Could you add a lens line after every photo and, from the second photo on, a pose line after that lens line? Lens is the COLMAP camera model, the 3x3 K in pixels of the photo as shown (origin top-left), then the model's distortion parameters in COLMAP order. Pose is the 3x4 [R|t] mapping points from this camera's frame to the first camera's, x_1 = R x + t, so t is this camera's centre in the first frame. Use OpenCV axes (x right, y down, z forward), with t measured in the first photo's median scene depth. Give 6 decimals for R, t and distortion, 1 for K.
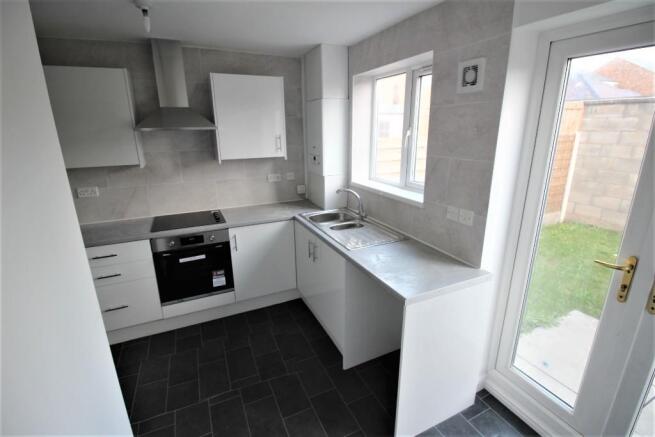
lens RADIAL K [[303.4, 0, 326.4], [0, 303.4, 215.7], [0, 0, 1]] dist [-0.000708, -0.000492]
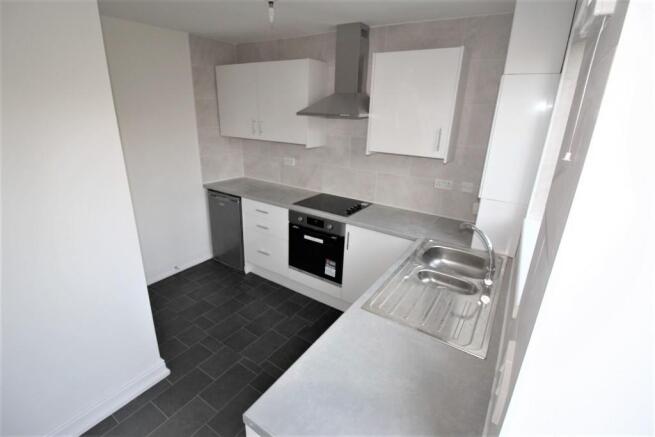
lens RADIAL K [[303.4, 0, 326.4], [0, 303.4, 215.7], [0, 0, 1]] dist [-0.000708, -0.000492]
pose [[0.511431, 0.306839, -0.802675, 0.355683], [-0.271355, 0.943950, 0.187948, -0.128640], [0.815355, 0.121687, 0.566028, 0.381517]]
